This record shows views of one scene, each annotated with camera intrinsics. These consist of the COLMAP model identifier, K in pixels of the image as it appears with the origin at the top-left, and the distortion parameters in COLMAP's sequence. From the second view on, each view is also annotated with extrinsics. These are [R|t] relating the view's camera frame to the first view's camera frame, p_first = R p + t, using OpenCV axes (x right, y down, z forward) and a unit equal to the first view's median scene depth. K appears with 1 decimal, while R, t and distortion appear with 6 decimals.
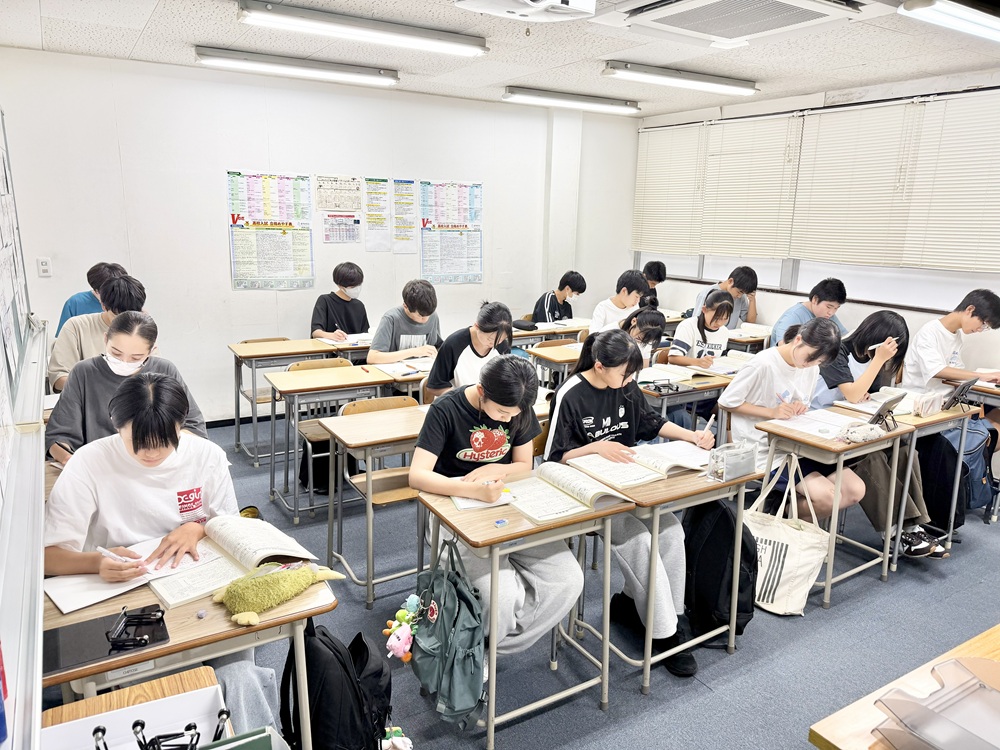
lens RADIAL K [[713.6, 0, 510.5], [0, 713.6, 384.7], [0, 0, 1]] dist [0.021295, -0.032248]
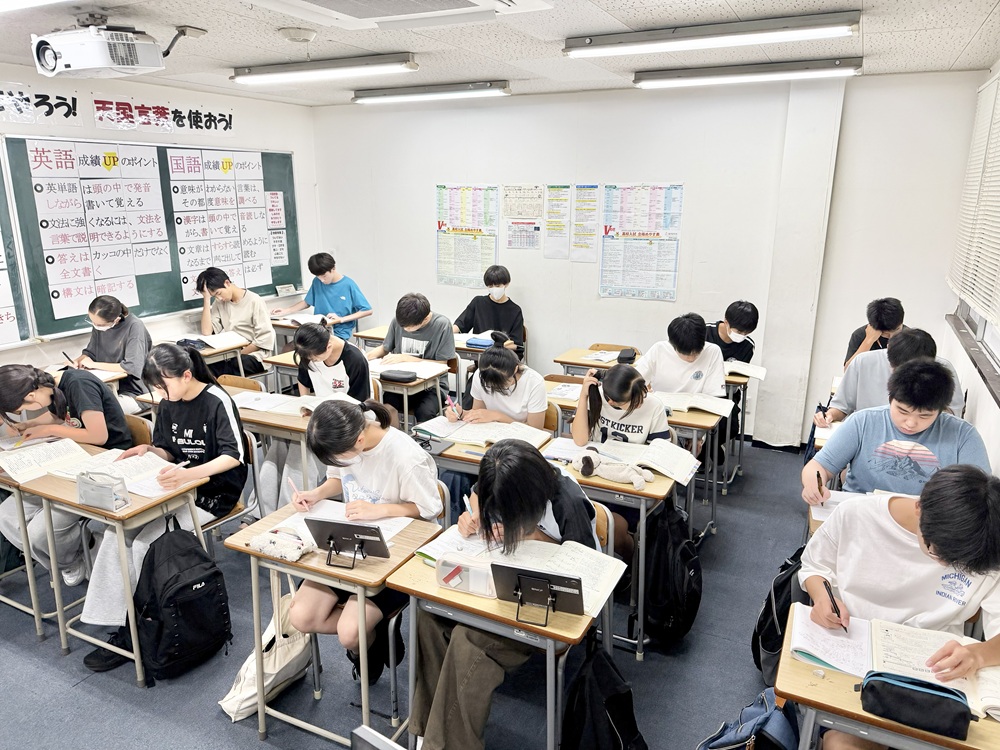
lens RADIAL K [[713.6, 0, 492.7], [0, 713.6, 386.0], [0, 0, 1]] dist [0.021295, -0.032248]
pose [[0.520811, 0.186100, -0.833140, 0.705809], [-0.200396, 0.975330, 0.092590, -0.097065], [0.829817, 0.118736, 0.545257, 0.449855]]
